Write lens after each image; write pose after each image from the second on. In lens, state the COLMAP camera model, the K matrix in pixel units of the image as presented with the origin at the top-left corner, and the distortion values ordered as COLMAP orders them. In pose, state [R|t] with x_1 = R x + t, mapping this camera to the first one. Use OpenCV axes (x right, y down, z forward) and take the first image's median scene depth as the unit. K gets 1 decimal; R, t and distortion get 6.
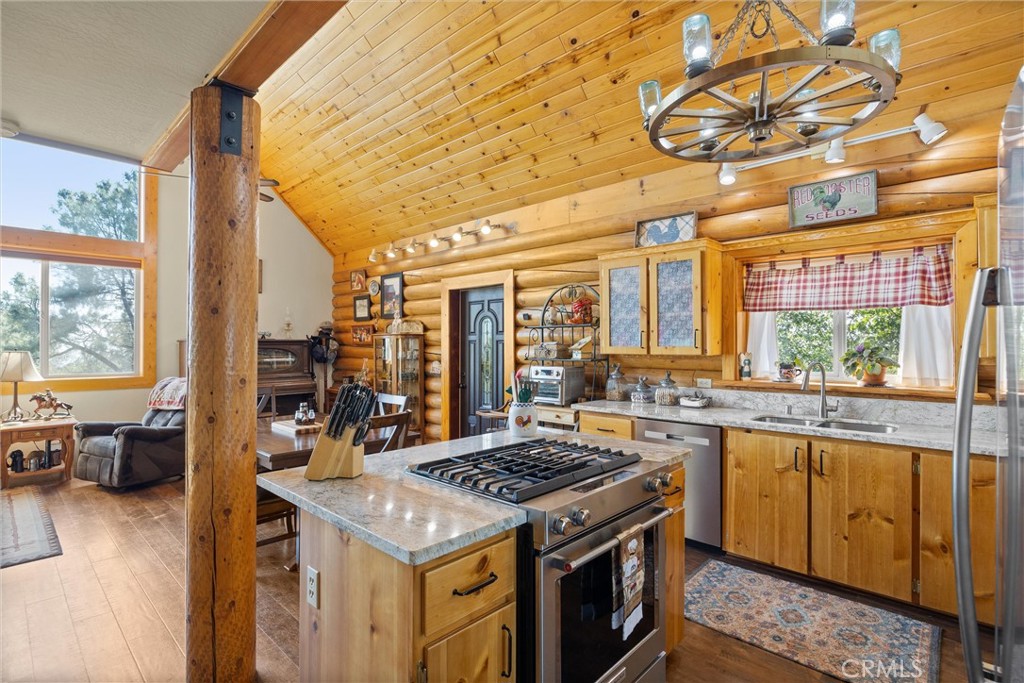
lens RADIAL K [[488.9, 0, 514.7], [0, 488.9, 342.1], [0, 0, 1]] dist [-0.003729, -0.000398]
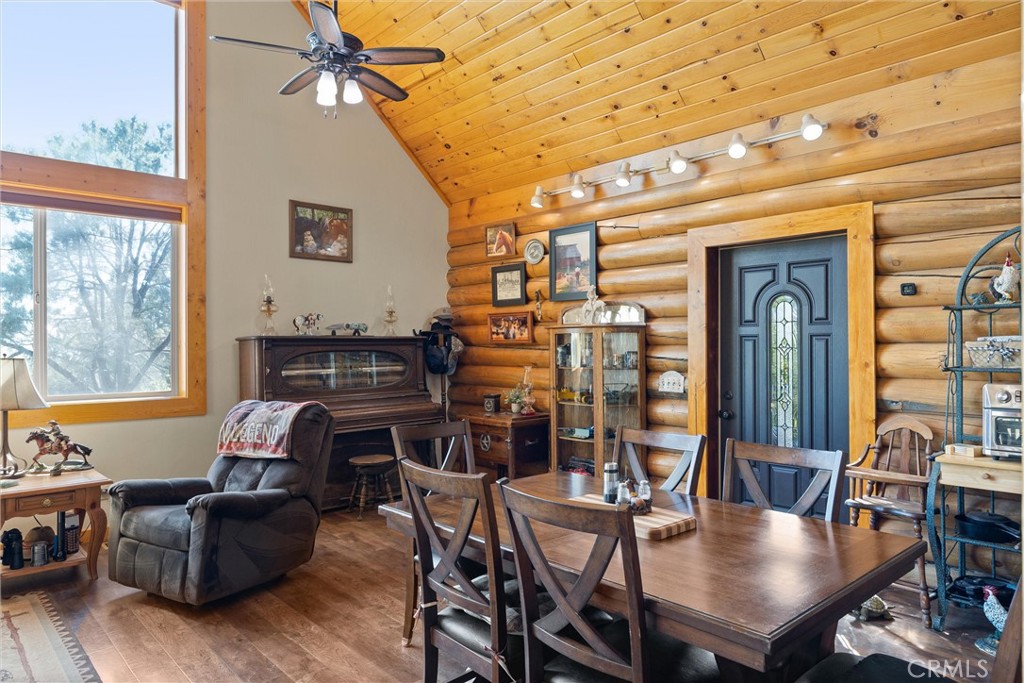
lens RADIAL K [[645.6, 0, 517.9], [0, 645.6, 346.5], [0, 0, 1]] dist [0.000383, 0.000289]
pose [[0.997451, -0.004532, -0.071208, -0.415630], [0.005056, 0.999961, 0.007179, 0.003905], [0.071173, -0.007521, 0.997436, 0.316483]]
